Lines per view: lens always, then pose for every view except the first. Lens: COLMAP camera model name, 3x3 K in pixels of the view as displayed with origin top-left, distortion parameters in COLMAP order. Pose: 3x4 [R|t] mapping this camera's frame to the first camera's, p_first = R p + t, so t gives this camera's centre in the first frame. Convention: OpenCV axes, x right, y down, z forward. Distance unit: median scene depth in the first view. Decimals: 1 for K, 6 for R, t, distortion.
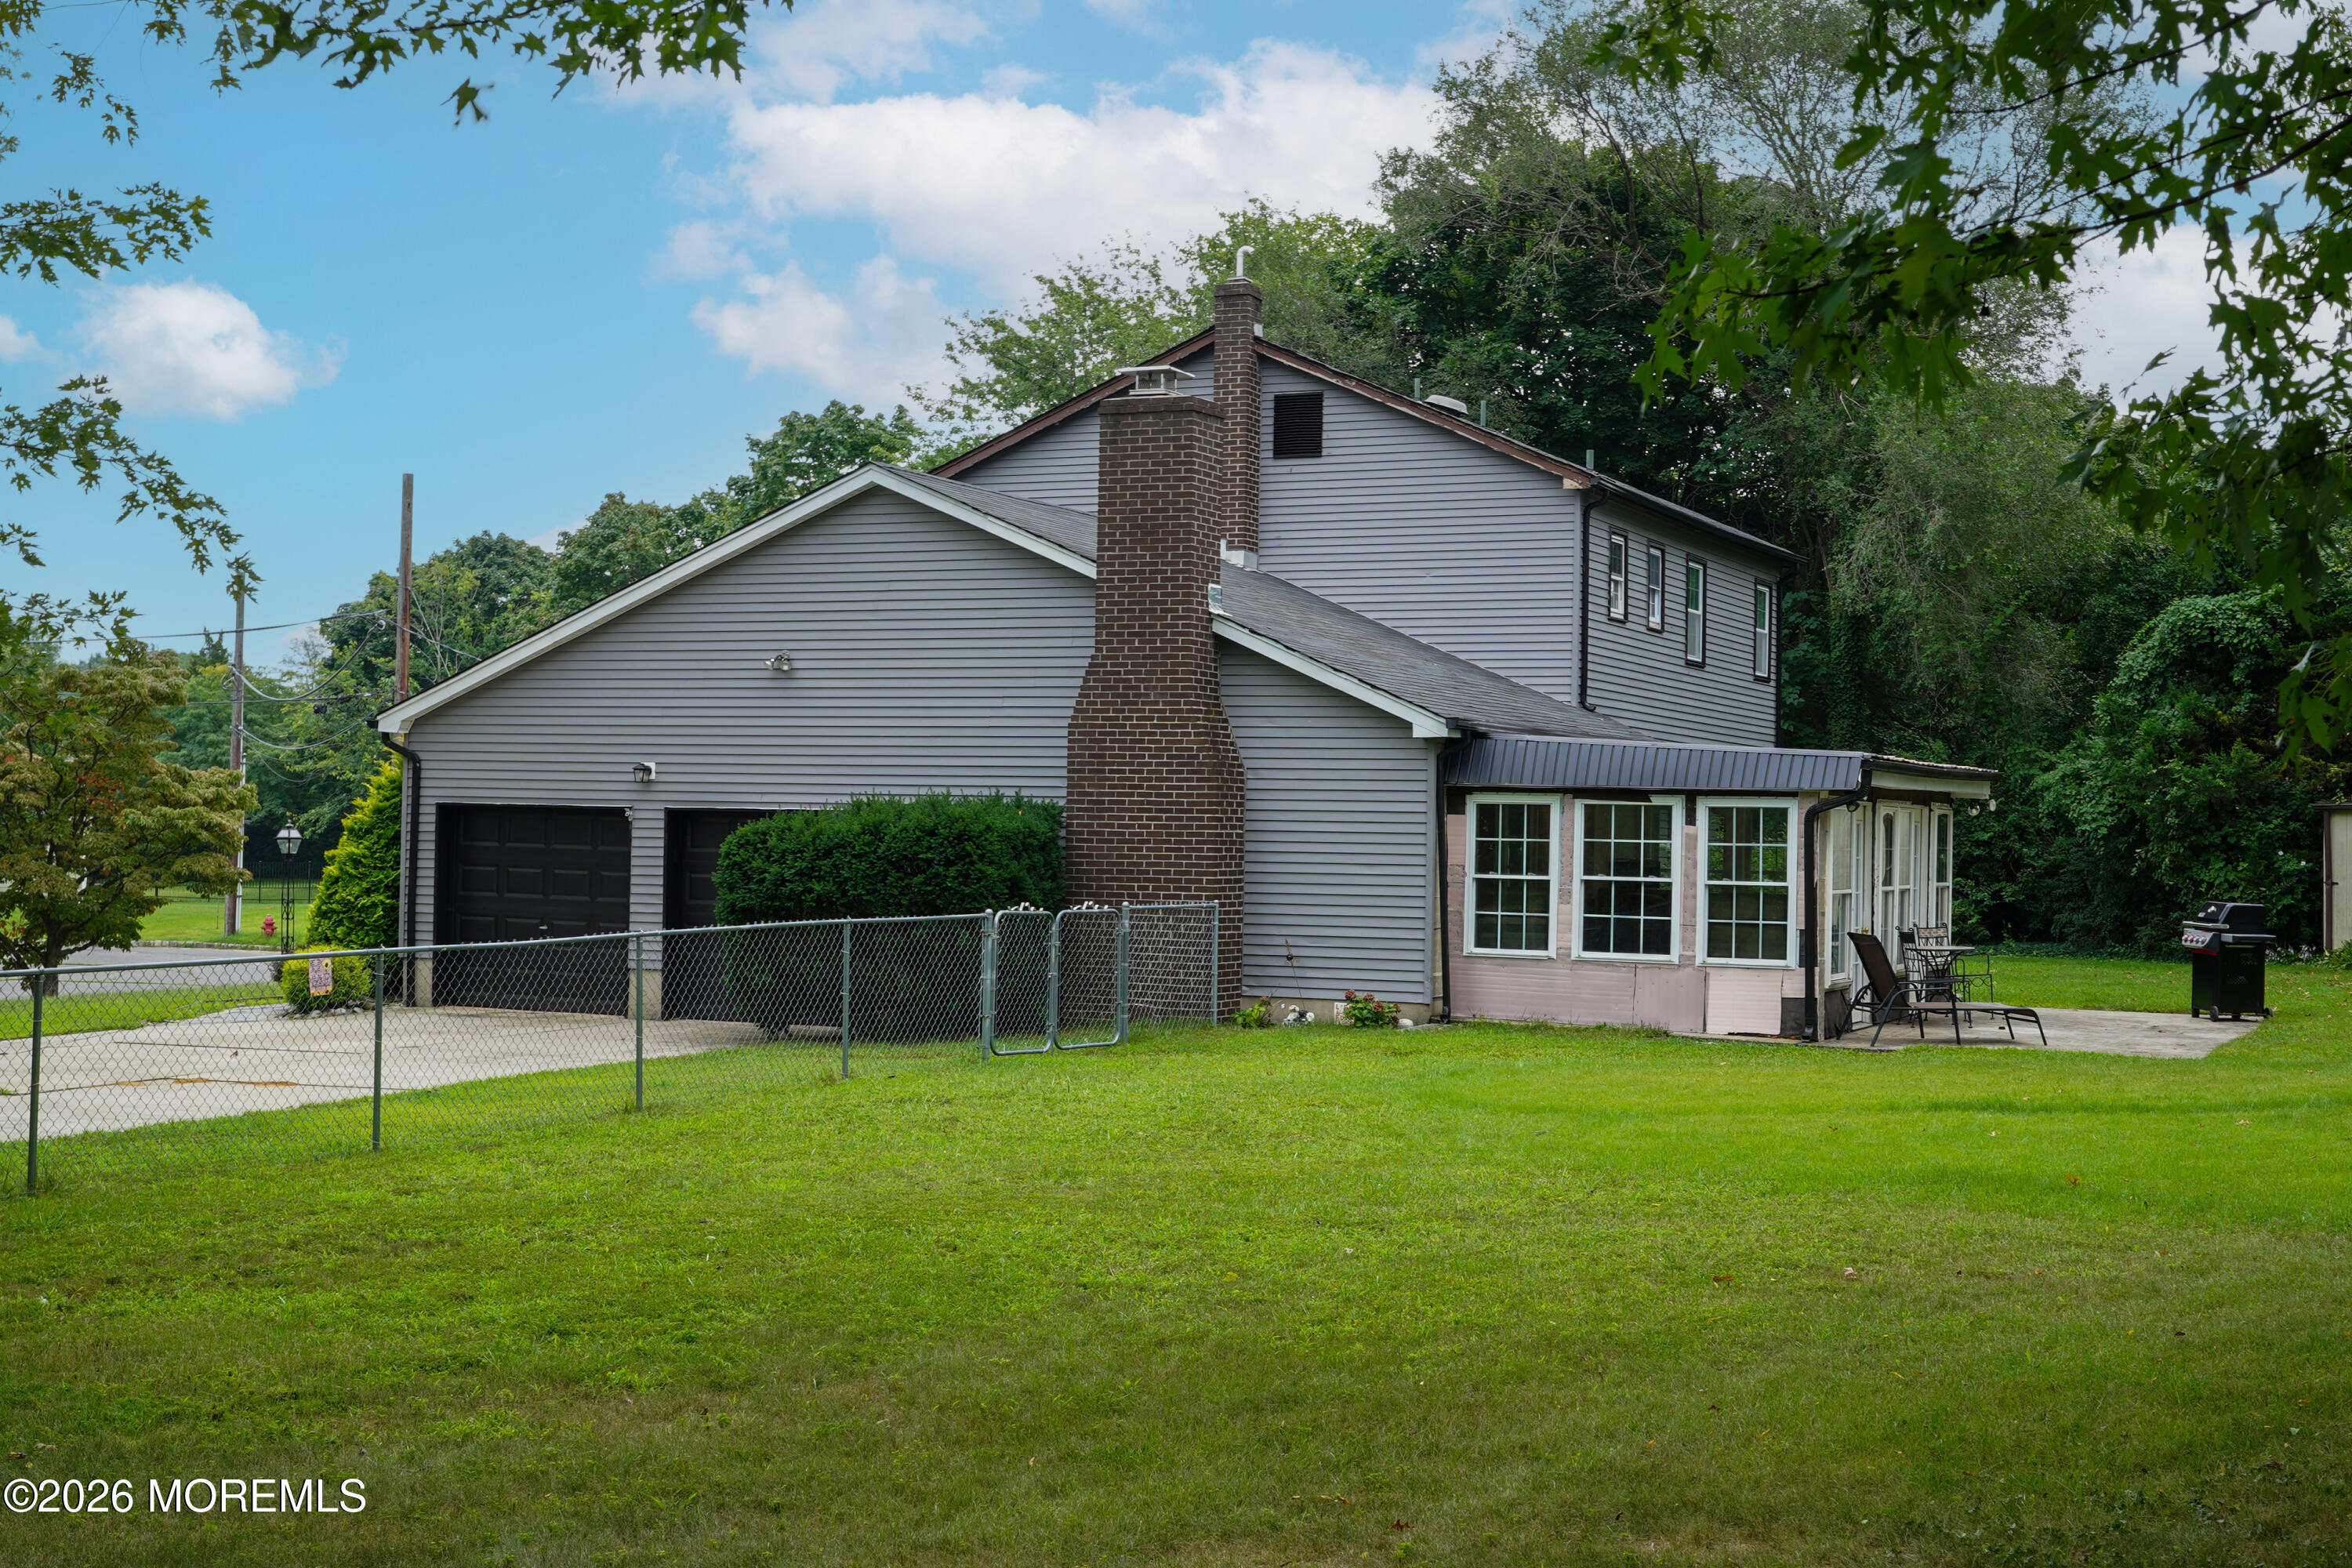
lens RADIAL K [[3035.1, 0, 1193.0], [0, 3035.1, 792.9], [0, 0, 1]] dist [0.010604, 0.005545]
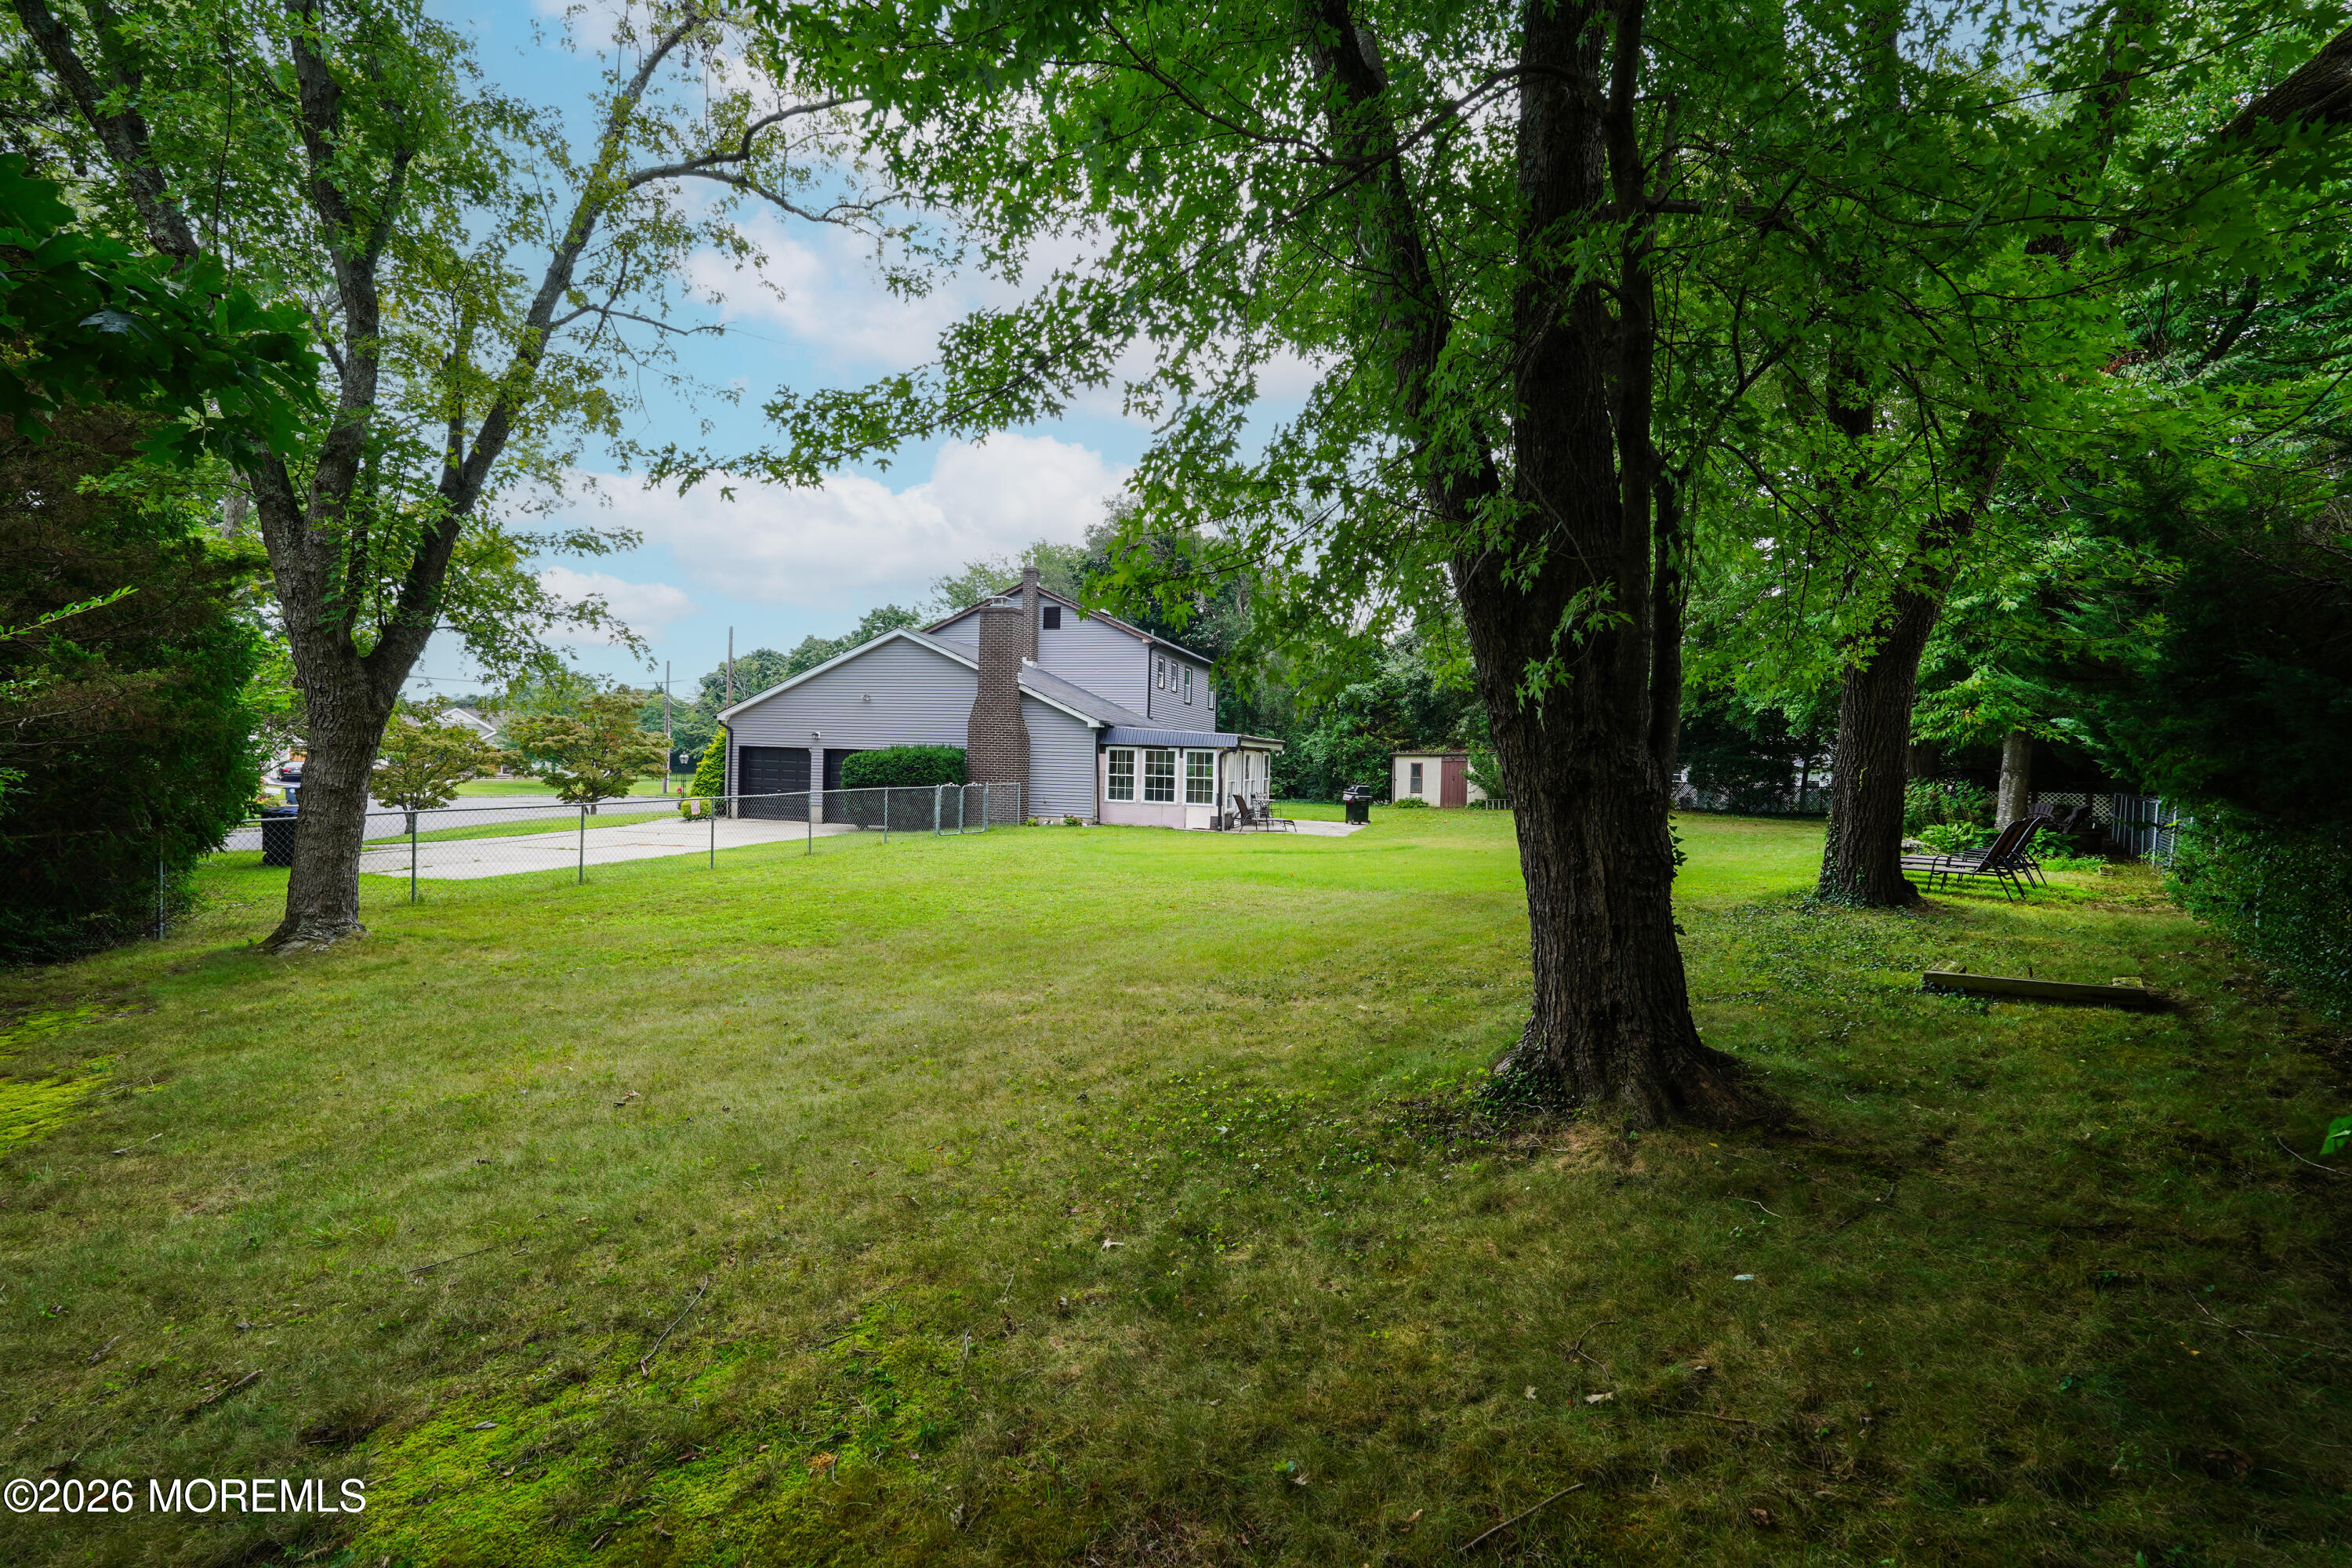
lens RADIAL K [[1056.2, 0, 1176.0], [0, 1056.2, 784.0], [0, 0, 1]] dist [-0.010088, 0.008301]
pose [[0.989808, 0.006663, 0.142251, 0.010839], [-0.011711, 0.999330, 0.034682, 0.000174], [-0.141925, -0.035994, 0.989223, -0.016394]]
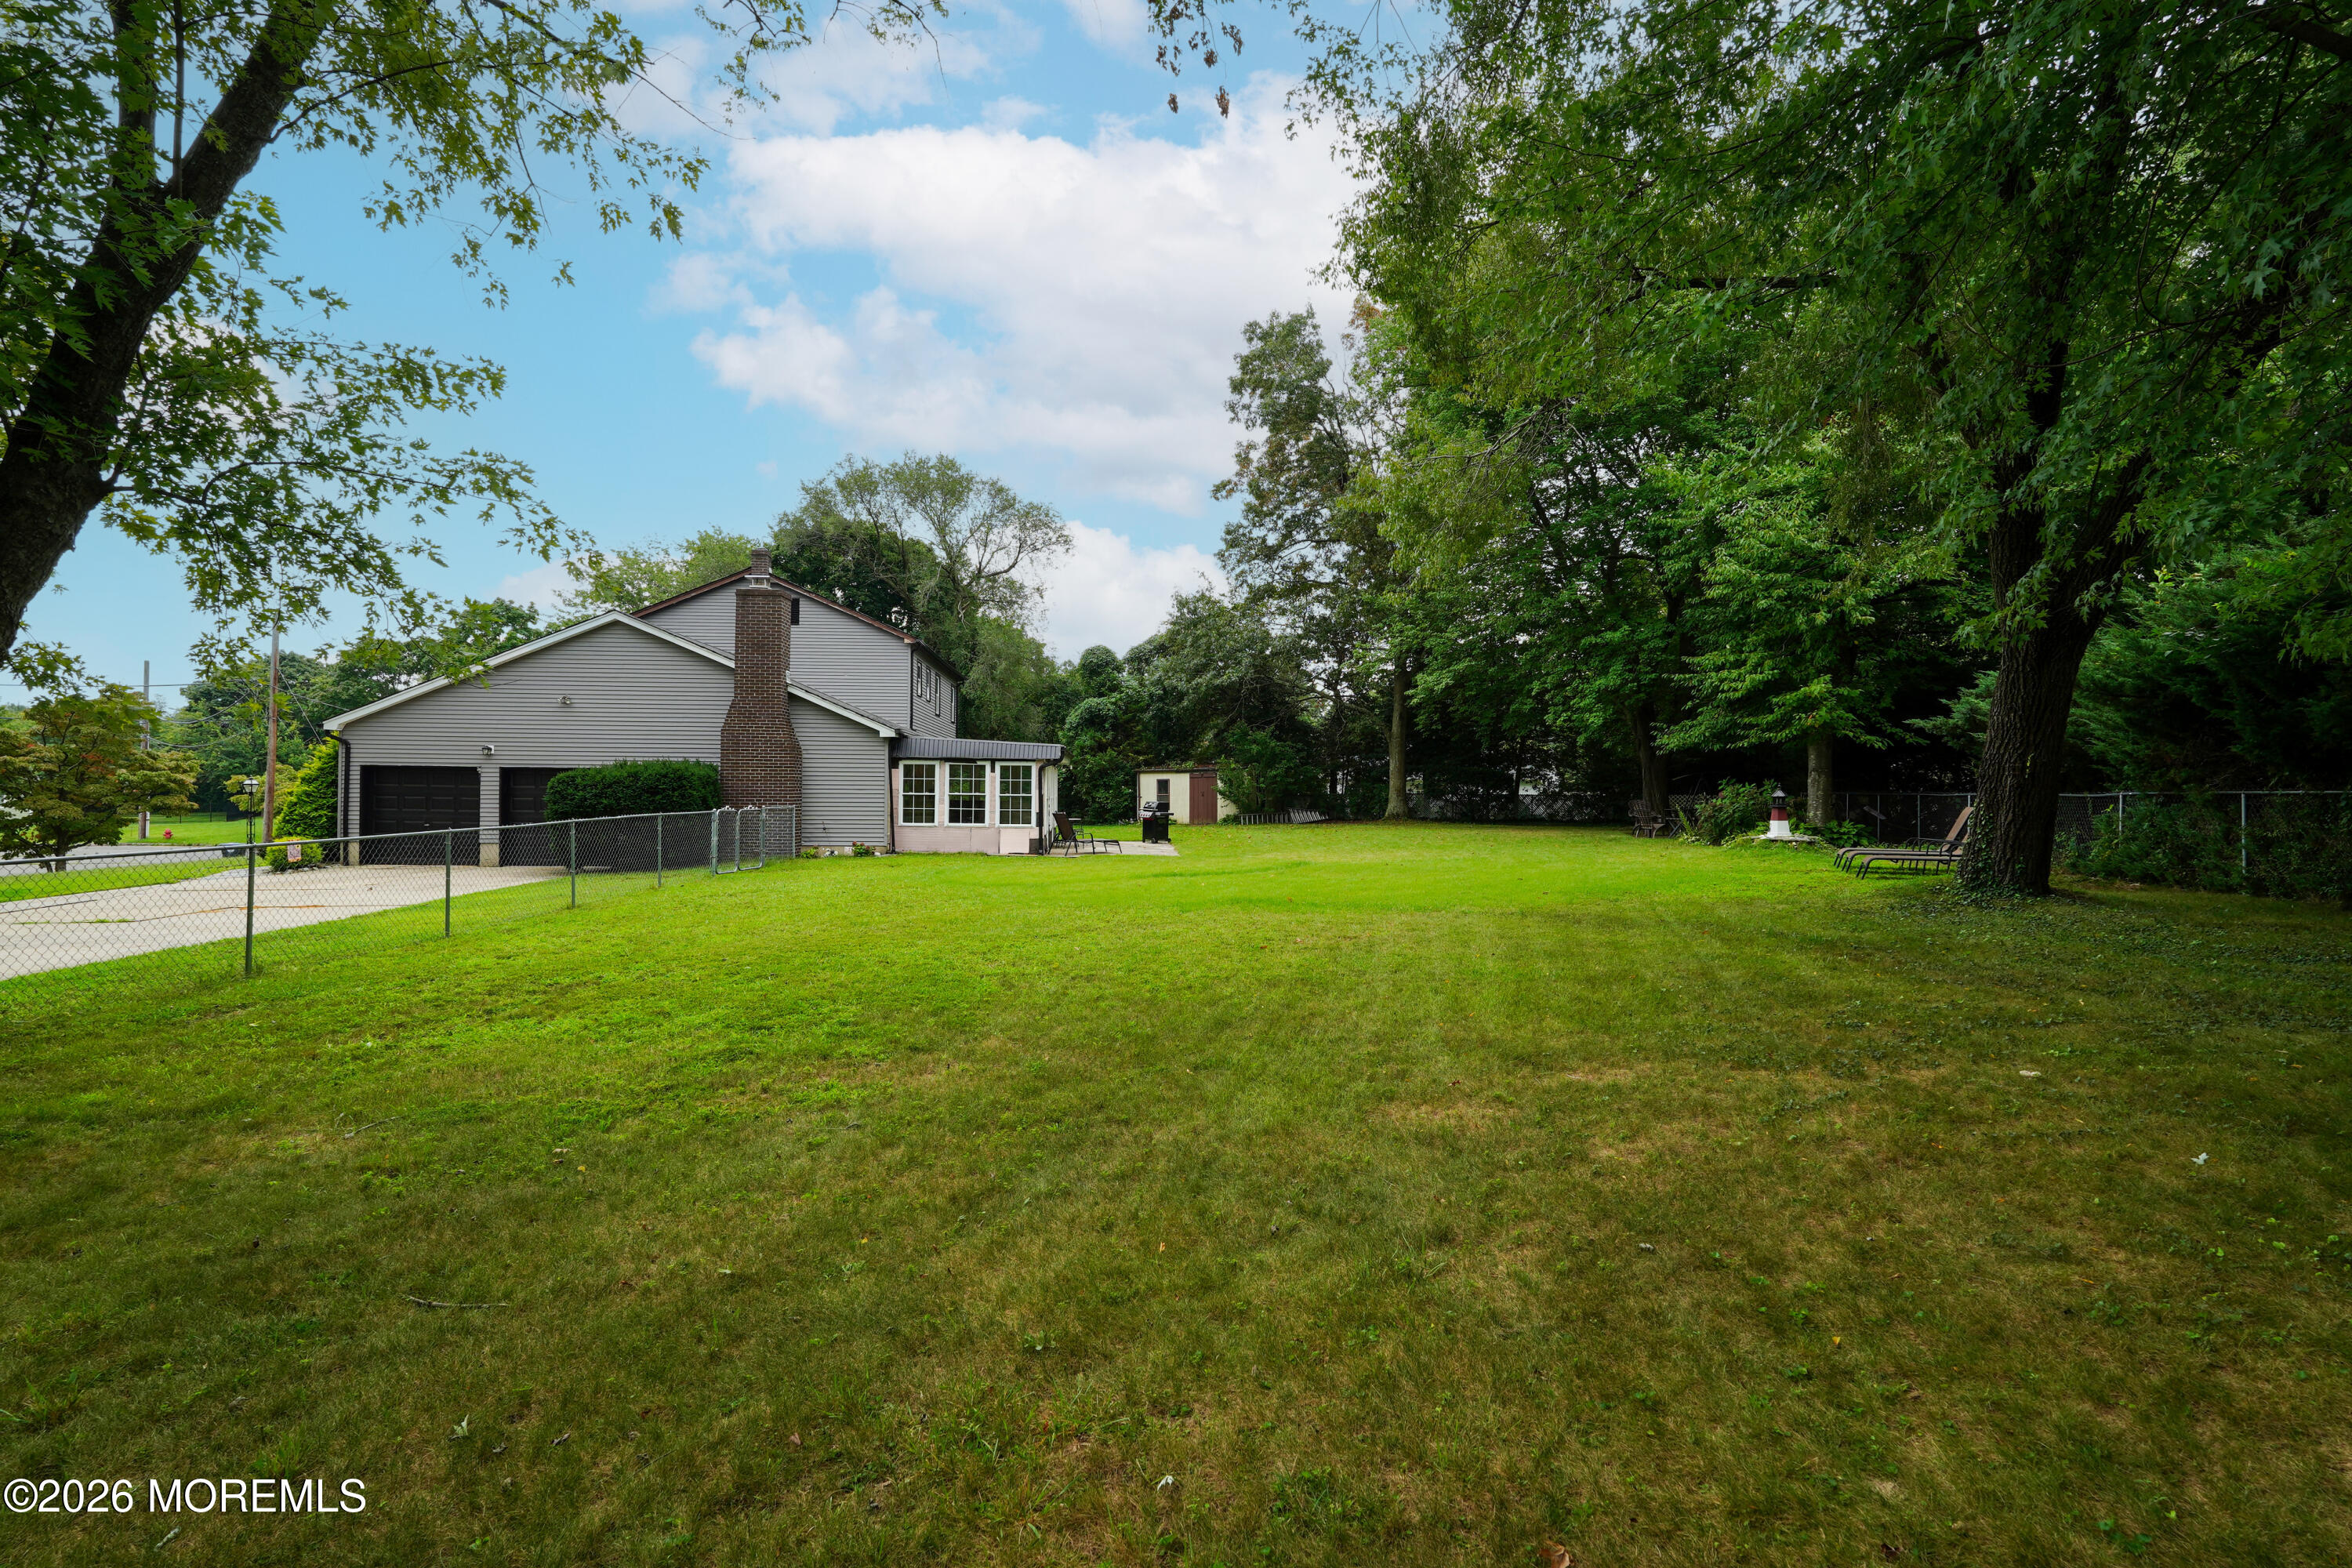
lens RADIAL K [[1056.2, 0, 1176.0], [0, 1056.2, 784.0], [0, 0, 1]] dist [-0.010088, 0.008301]
pose [[0.878229, -0.005933, 0.478204, -0.108916], [0.001587, 0.999954, 0.009491, 0.010337], [-0.478238, -0.007576, 0.878198, 0.123690]]
